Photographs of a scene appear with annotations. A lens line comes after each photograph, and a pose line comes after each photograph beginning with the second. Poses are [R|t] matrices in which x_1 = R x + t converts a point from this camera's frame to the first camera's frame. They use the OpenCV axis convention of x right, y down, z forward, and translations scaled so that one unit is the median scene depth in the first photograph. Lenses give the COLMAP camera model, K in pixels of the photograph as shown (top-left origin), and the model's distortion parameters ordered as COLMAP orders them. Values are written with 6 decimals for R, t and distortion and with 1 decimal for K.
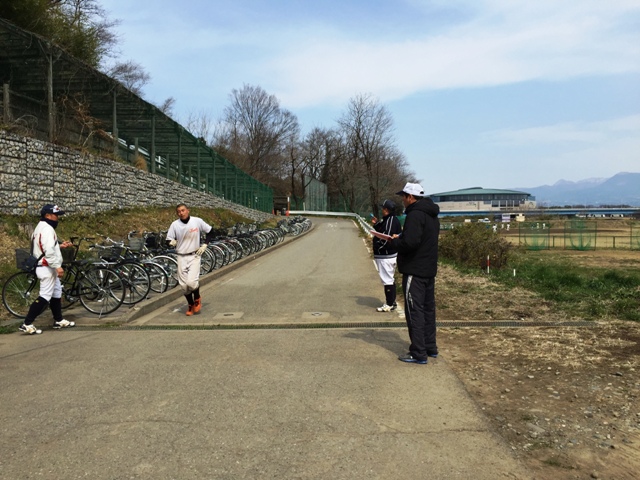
lens RADIAL K [[554.1, 0, 330.0], [0, 554.1, 231.8], [0, 0, 1]] dist [0.088241, -0.133624]
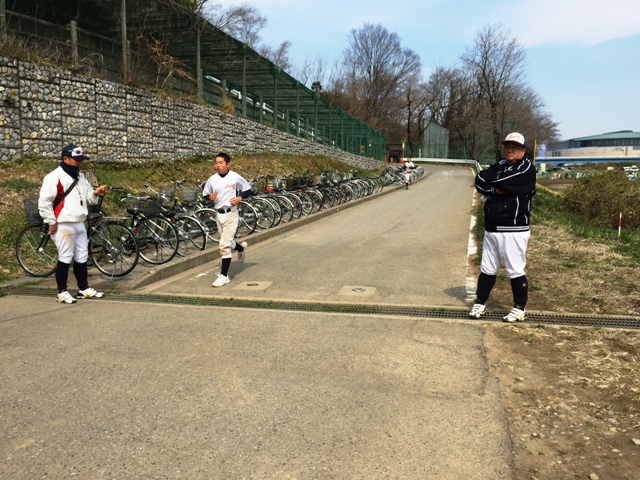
lens RADIAL K [[554.1, 0, 323.6], [0, 554.1, 246.3], [0, 0, 1]] dist [0.088241, -0.133624]
pose [[0.974131, 0.035869, -0.223117, 0.058947], [-0.009055, 0.992725, 0.120060, -0.003825], [0.225801, -0.114934, 0.967370, 0.138406]]
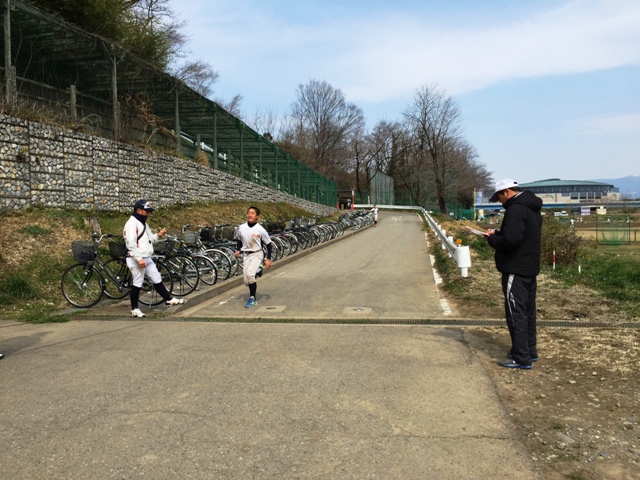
lens RADIAL K [[554.1, 0, 325.3], [0, 554.1, 243.9], [0, 0, 1]] dist [0.088241, -0.133624]
pose [[0.991730, 0.003814, -0.128282, 0.025774], [0.000320, 0.999482, 0.032185, 0.000280], [0.128339, -0.031960, 0.991215, 0.012407]]
